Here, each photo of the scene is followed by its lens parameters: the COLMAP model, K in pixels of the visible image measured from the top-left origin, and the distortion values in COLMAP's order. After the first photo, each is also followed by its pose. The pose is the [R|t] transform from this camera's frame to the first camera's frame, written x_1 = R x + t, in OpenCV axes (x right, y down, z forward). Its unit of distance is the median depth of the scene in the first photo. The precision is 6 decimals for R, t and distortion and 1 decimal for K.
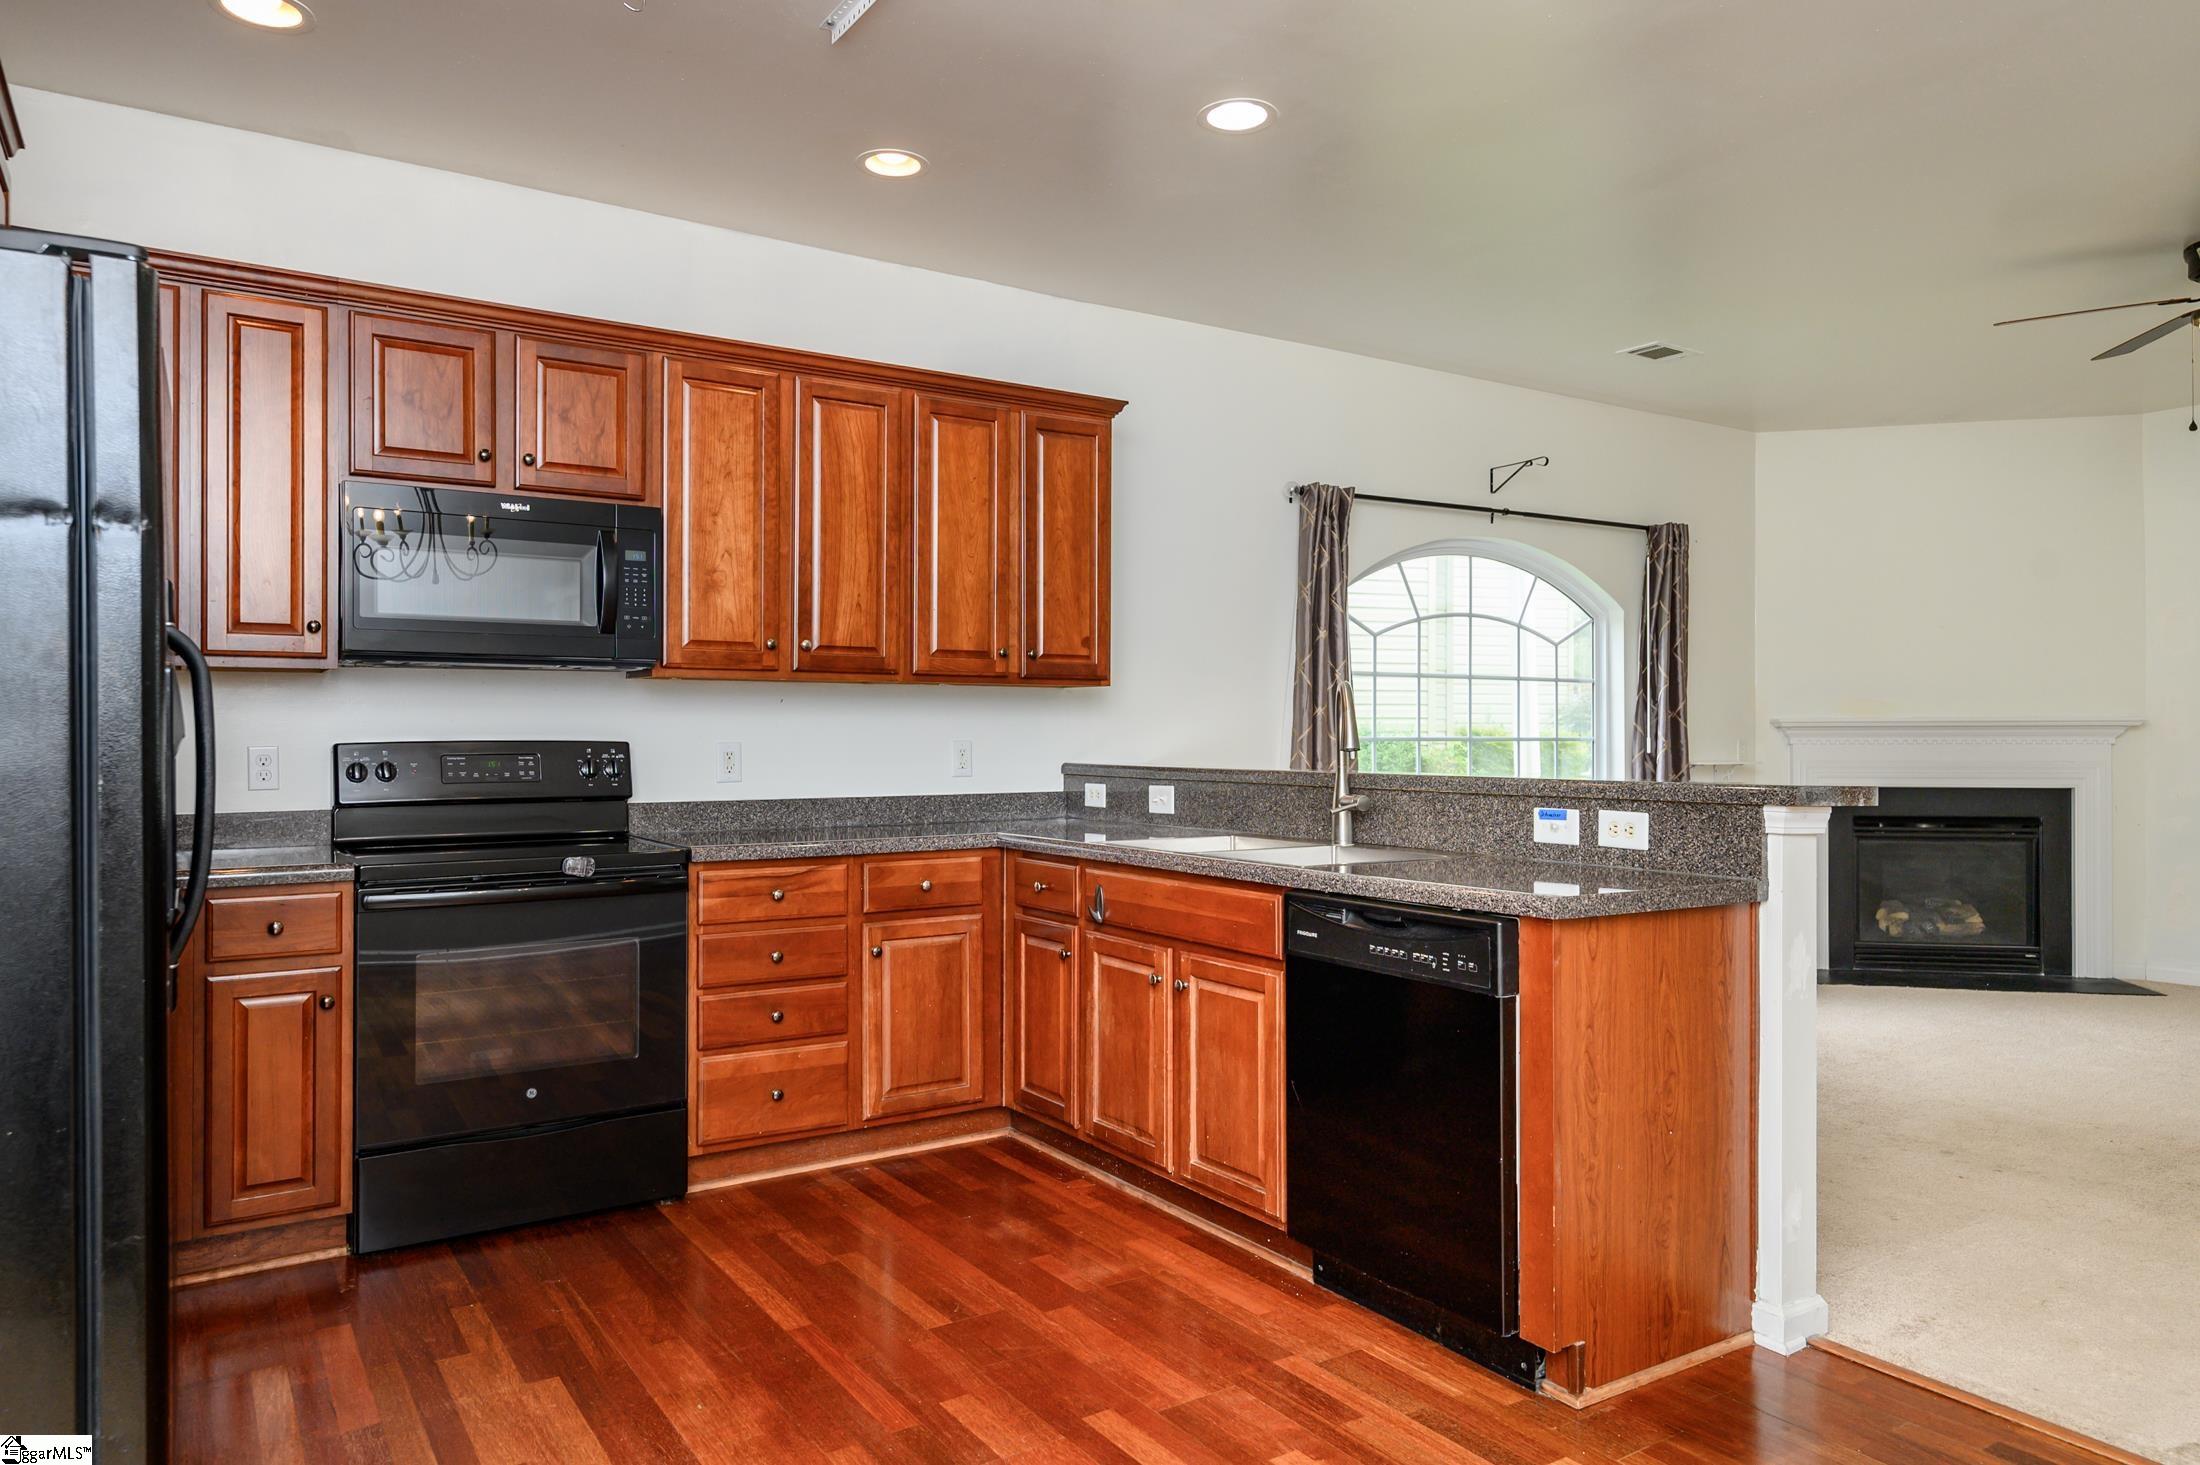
lens RADIAL K [[1438.1, 0, 1039.9], [0, 1438.1, 729.8], [0, 0, 1]] dist [0.015016, -0.009679]
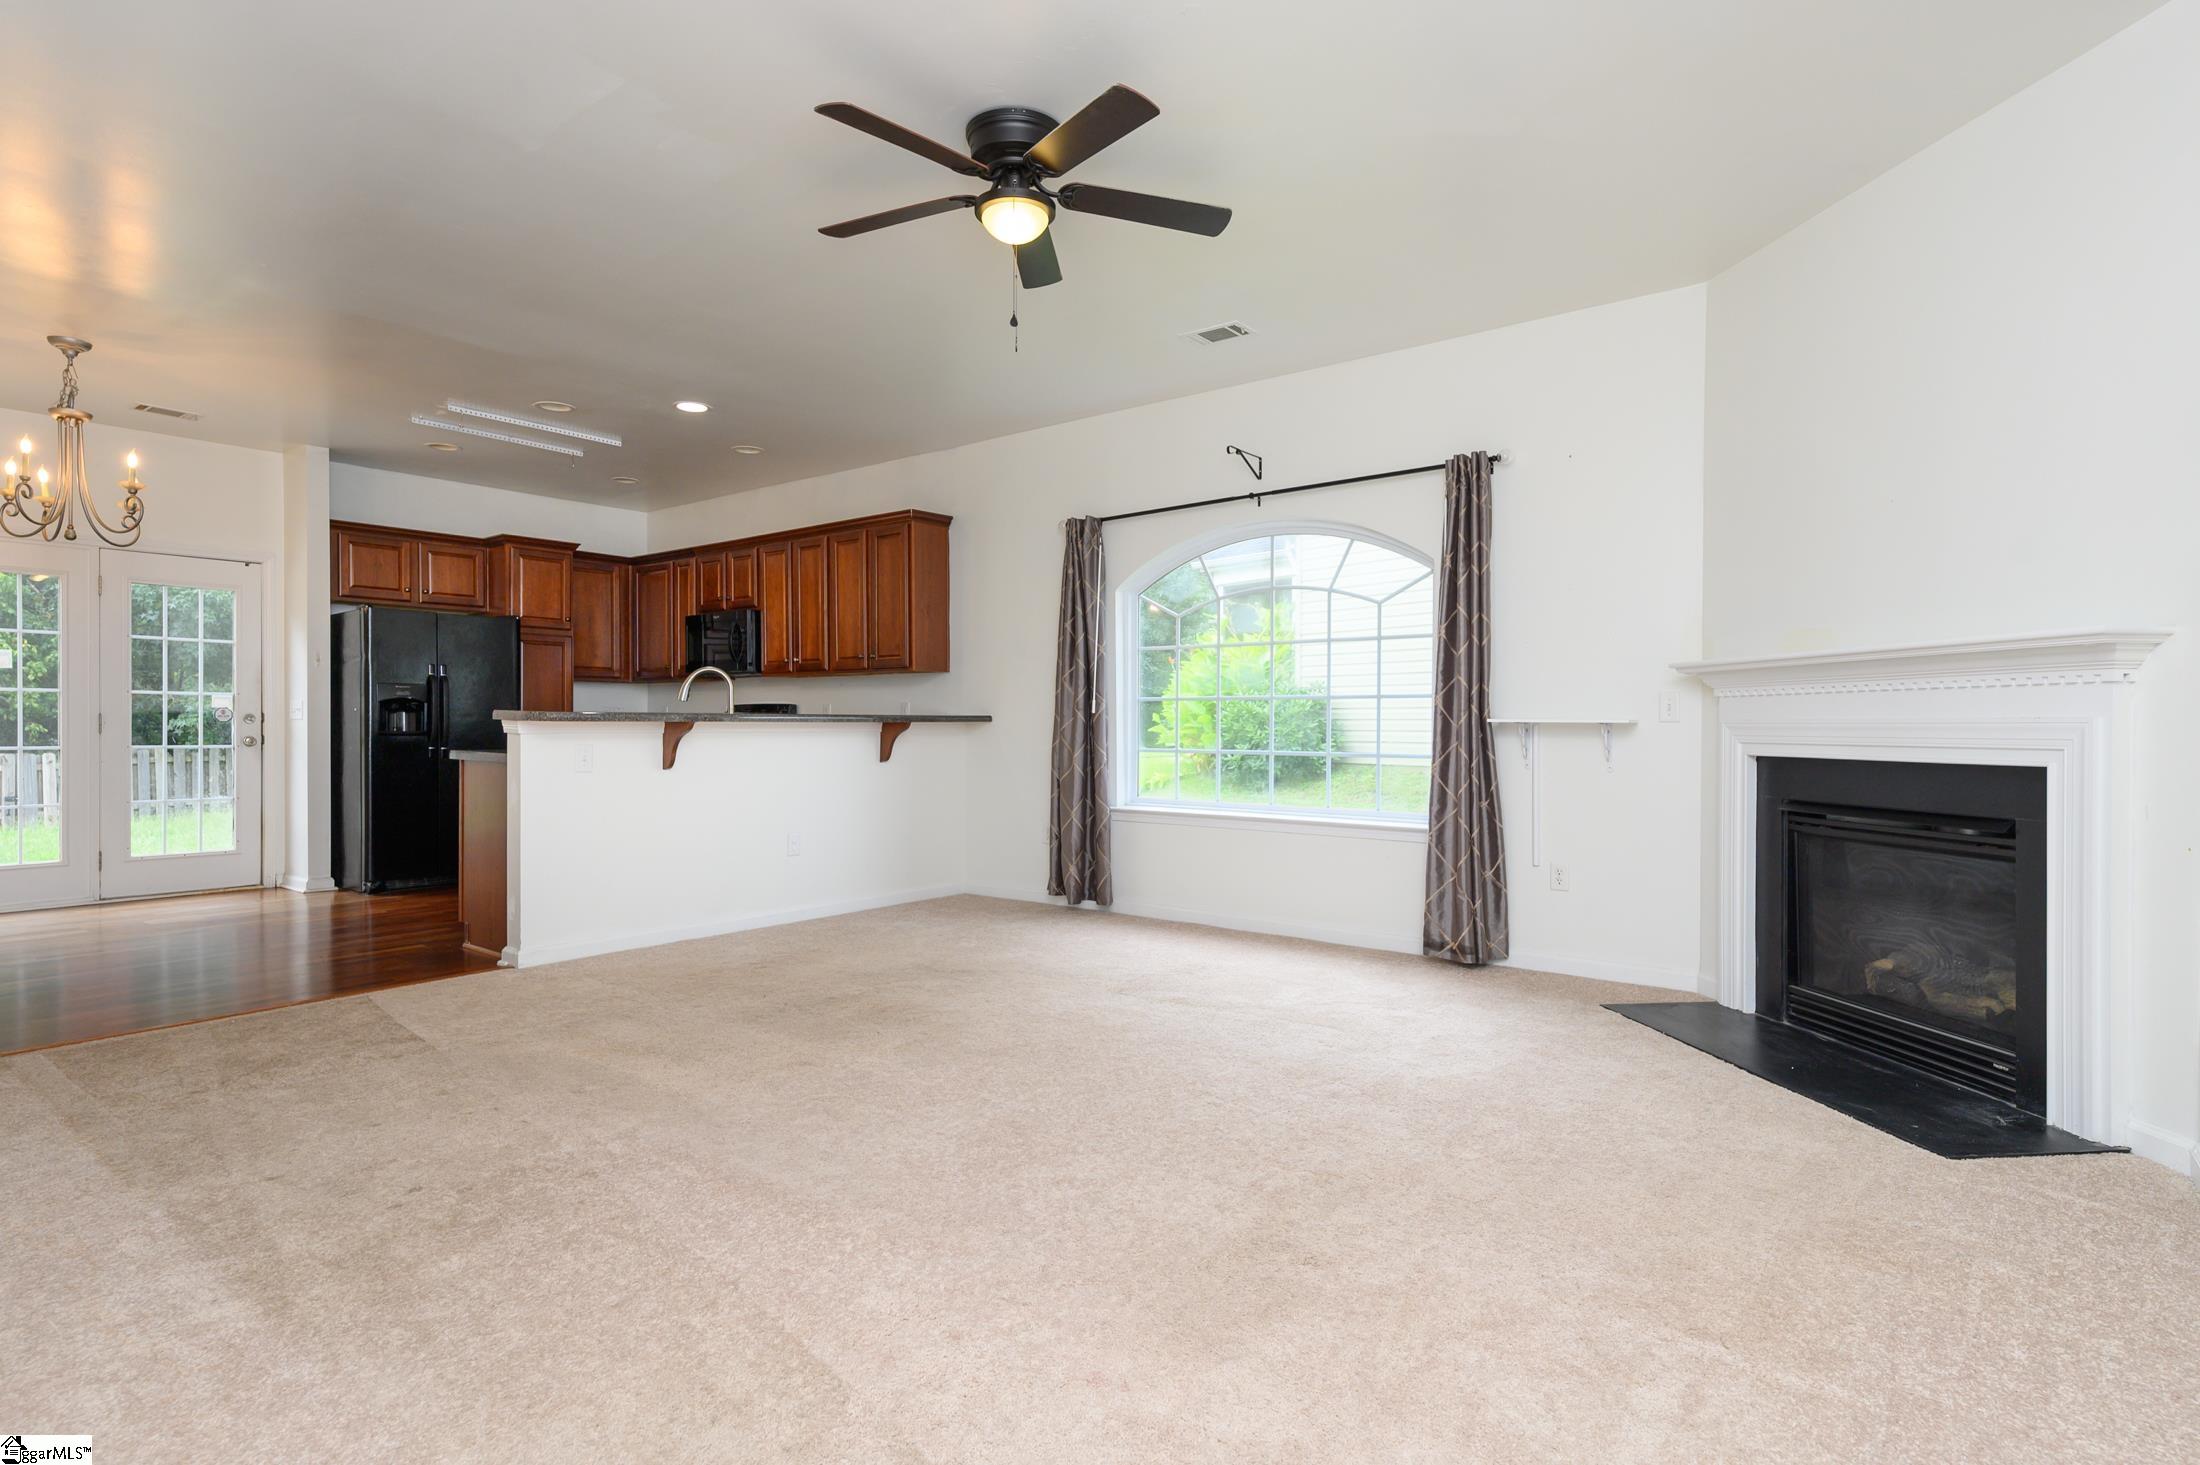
lens RADIAL K [[1098.6, 0, 1100.2], [0, 1098.6, 727.5], [0, 0, 1]] dist [0.009210, 0.001422]
pose [[0.328147, 0.006845, -0.944602, 1.431263], [0.002780, 0.999962, 0.008212, 0.030451], [0.944622, -0.005321, 0.328116, 0.783342]]
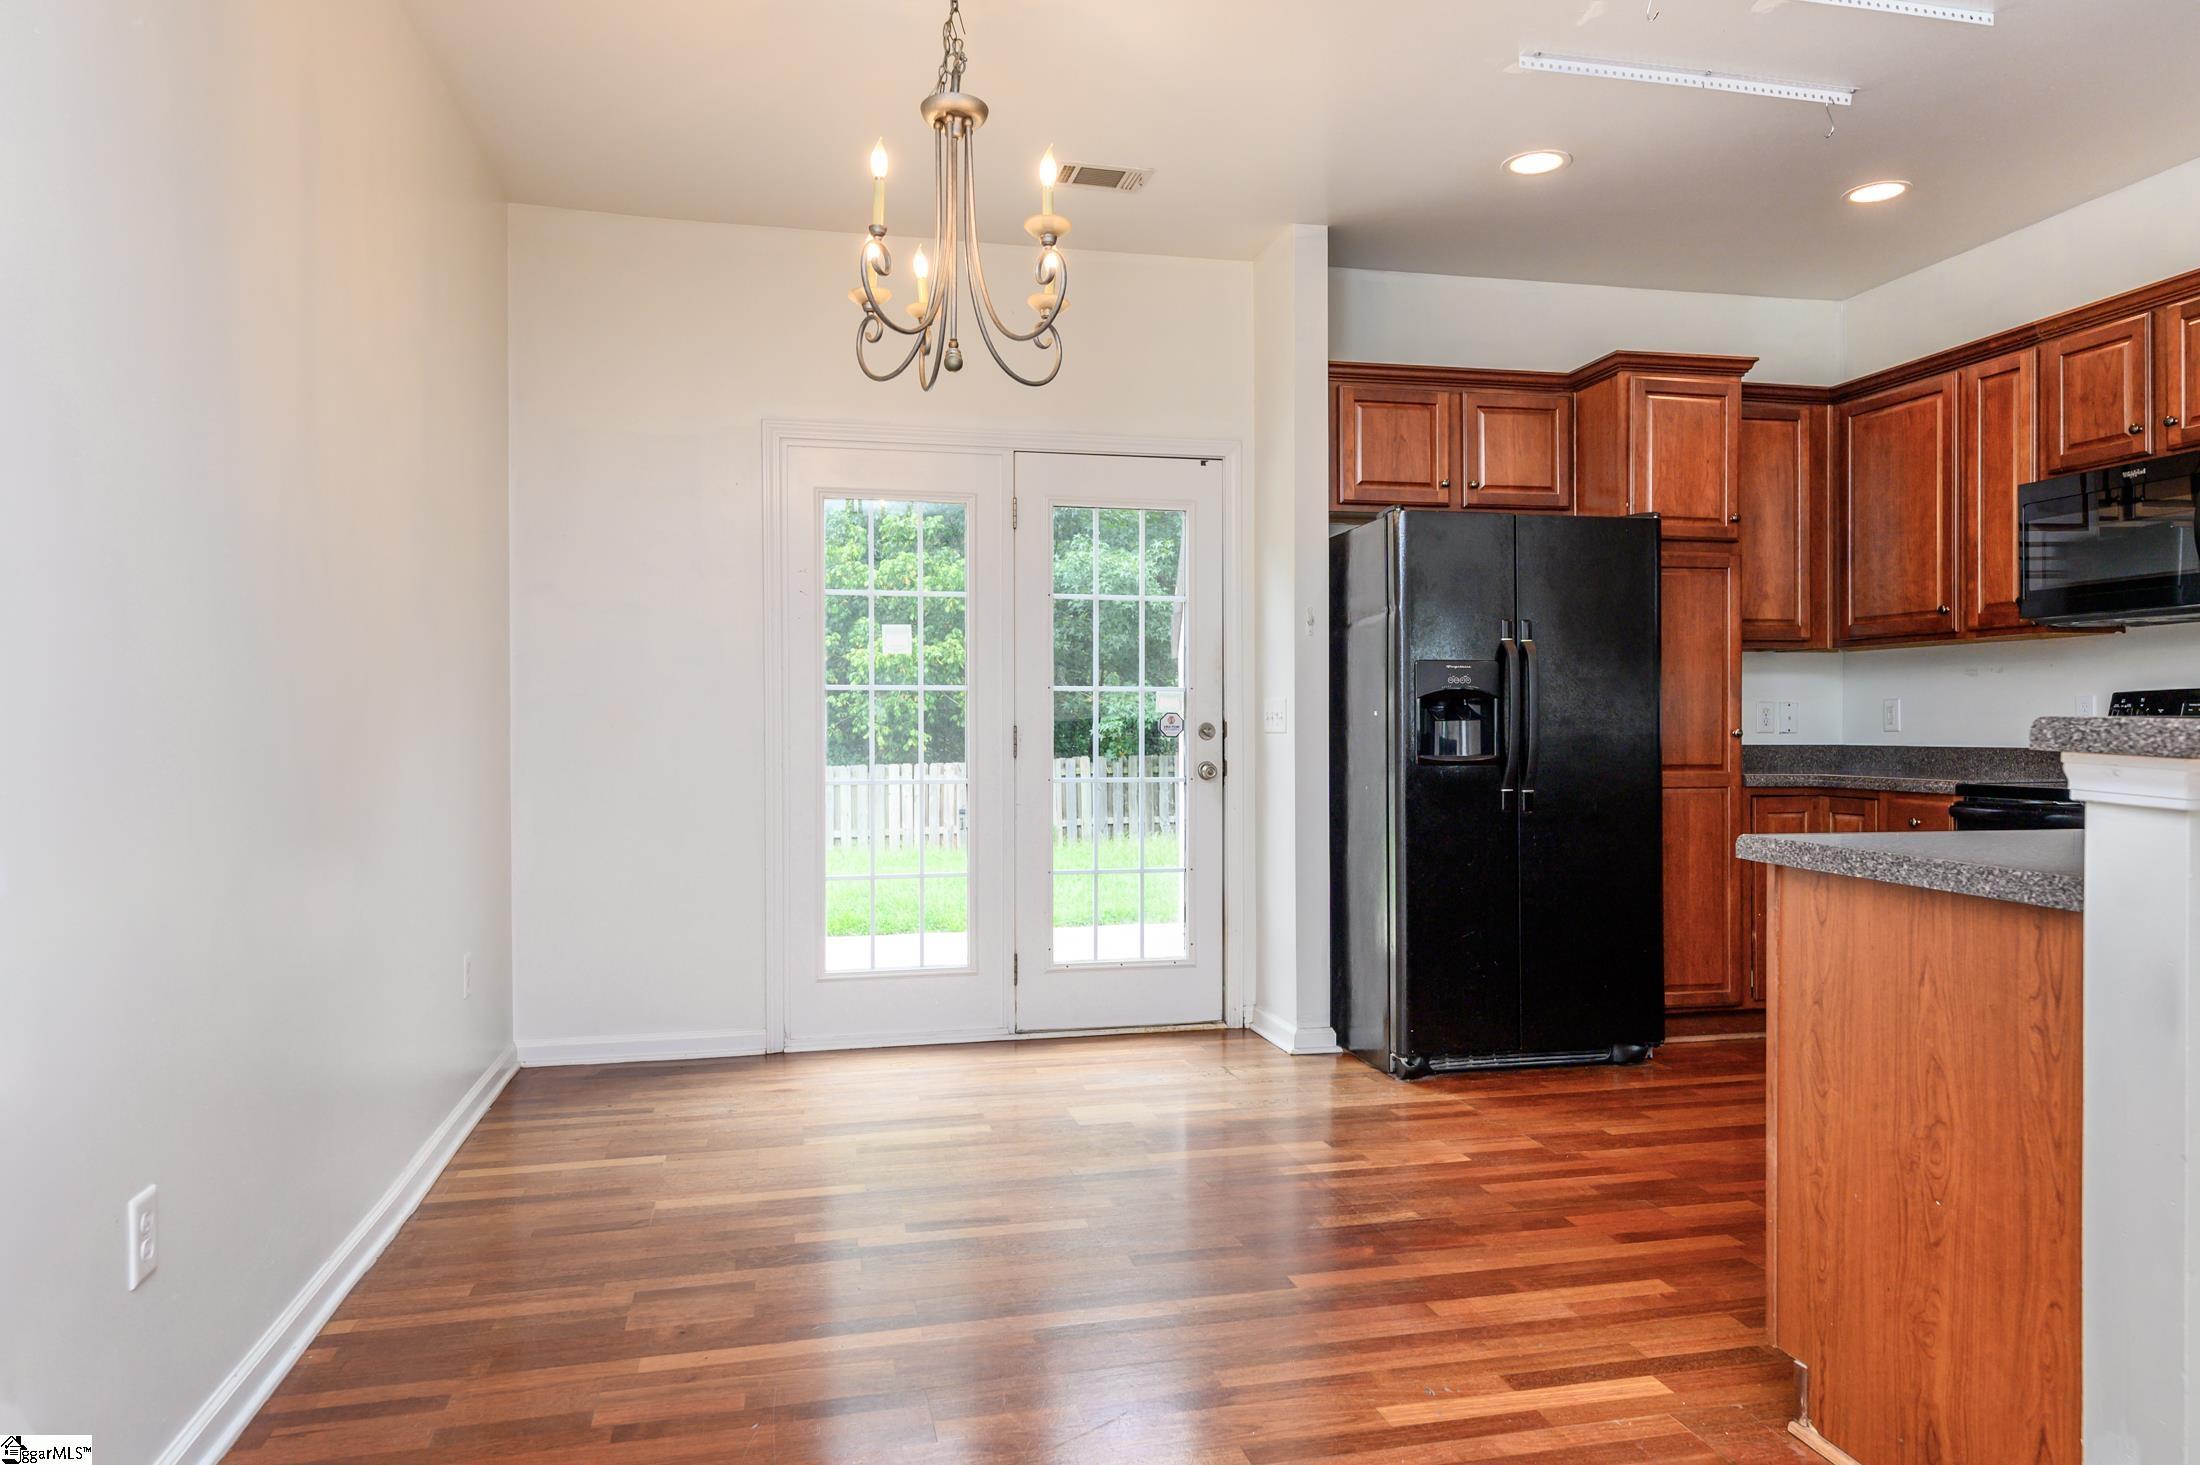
lens RADIAL K [[1438.1, 0, 1114.8], [0, 1438.1, 739.3], [0, 0, 1]] dist [0.015016, -0.009679]
pose [[-0.341128, 0.010969, -0.939953, 0.729482], [0.010272, 0.999916, 0.007941, 0.024135], [0.939961, -0.006946, -0.341212, 0.506684]]
